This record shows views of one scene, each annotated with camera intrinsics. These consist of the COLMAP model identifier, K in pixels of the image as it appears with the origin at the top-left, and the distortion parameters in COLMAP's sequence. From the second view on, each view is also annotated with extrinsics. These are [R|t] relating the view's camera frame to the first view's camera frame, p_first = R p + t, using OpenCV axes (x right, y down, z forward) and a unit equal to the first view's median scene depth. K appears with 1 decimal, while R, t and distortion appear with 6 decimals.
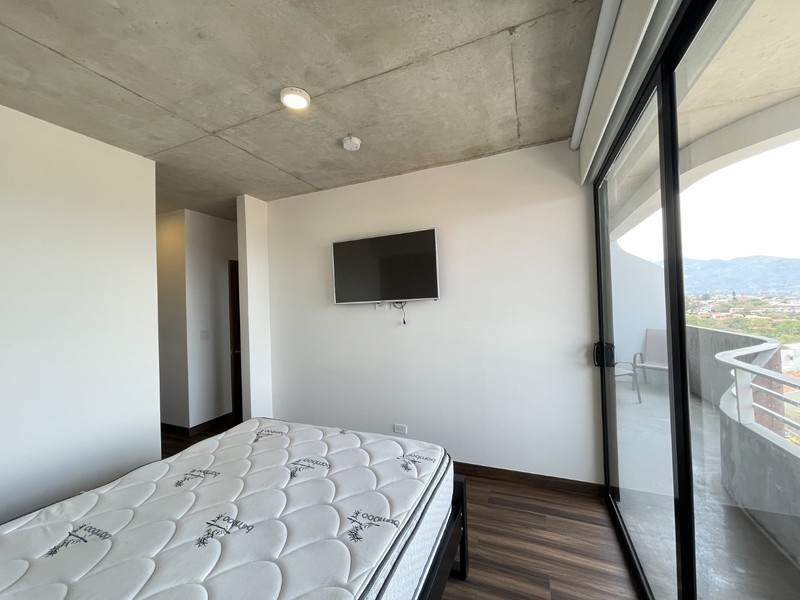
lens RADIAL K [[323.3, 0, 397.9], [0, 323.3, 299.7], [0, 0, 1]] dist [0.002553, 0.000171]
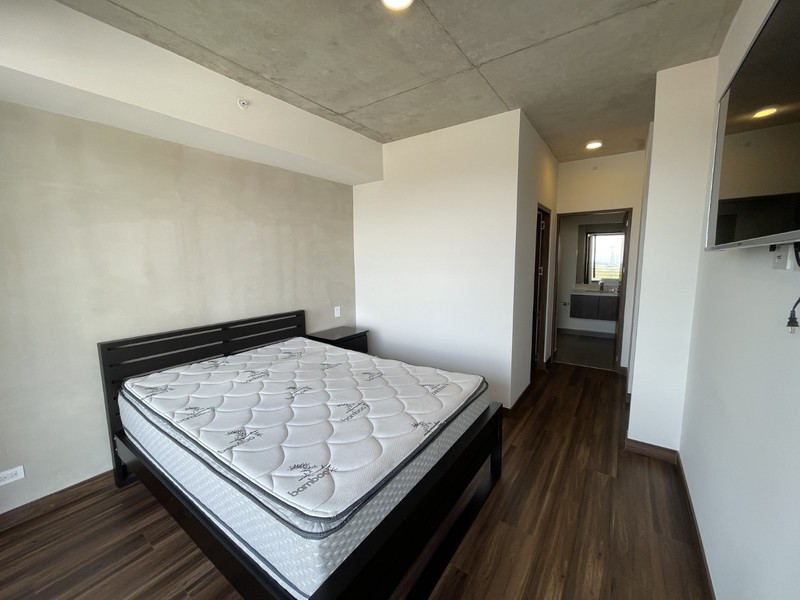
lens RADIAL K [[323.3, 0, 397.1], [0, 323.3, 300.3], [0, 0, 1]] dist [0.002553, 0.000171]
pose [[-0.209166, 0.158118, -0.965012, 0.635505], [0.031337, 0.987418, 0.154997, -0.003341], [0.977378, 0.002180, -0.211489, 1.313670]]
